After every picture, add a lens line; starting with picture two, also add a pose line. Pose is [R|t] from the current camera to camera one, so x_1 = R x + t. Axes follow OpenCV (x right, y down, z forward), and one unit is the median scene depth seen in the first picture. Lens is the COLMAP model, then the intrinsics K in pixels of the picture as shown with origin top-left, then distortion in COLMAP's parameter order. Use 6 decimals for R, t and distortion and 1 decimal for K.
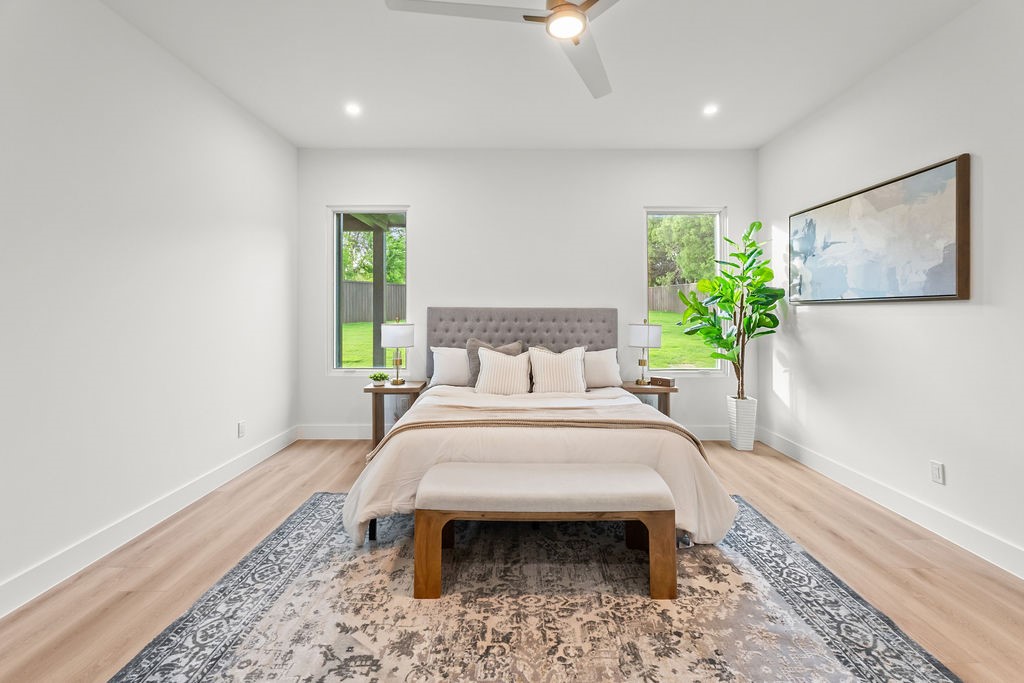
lens RADIAL K [[441.6, 0, 530.1], [0, 441.6, 310.5], [0, 0, 1]] dist [0.006858, 0.000628]
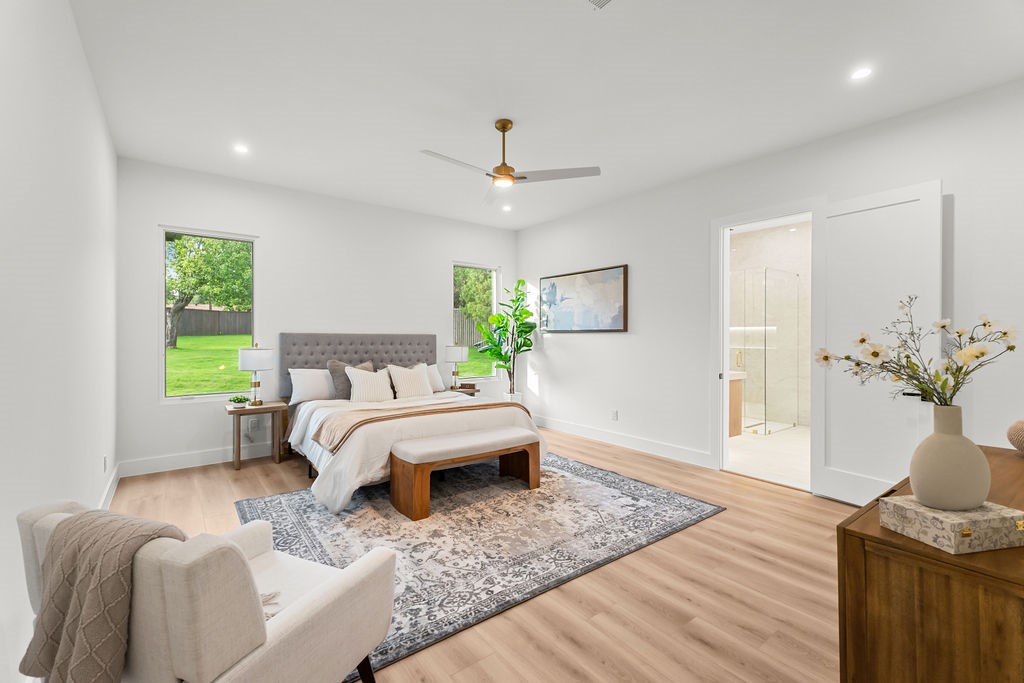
lens RADIAL K [[441.6, 0, 509.3], [0, 441.6, 338.1], [0, 0, 1]] dist [0.006858, 0.000628]
pose [[0.796144, -0.001700, 0.605105, -0.528593], [-0.003839, 0.999962, 0.007862, -0.006514], [-0.605095, -0.008582, 0.796107, -0.249739]]
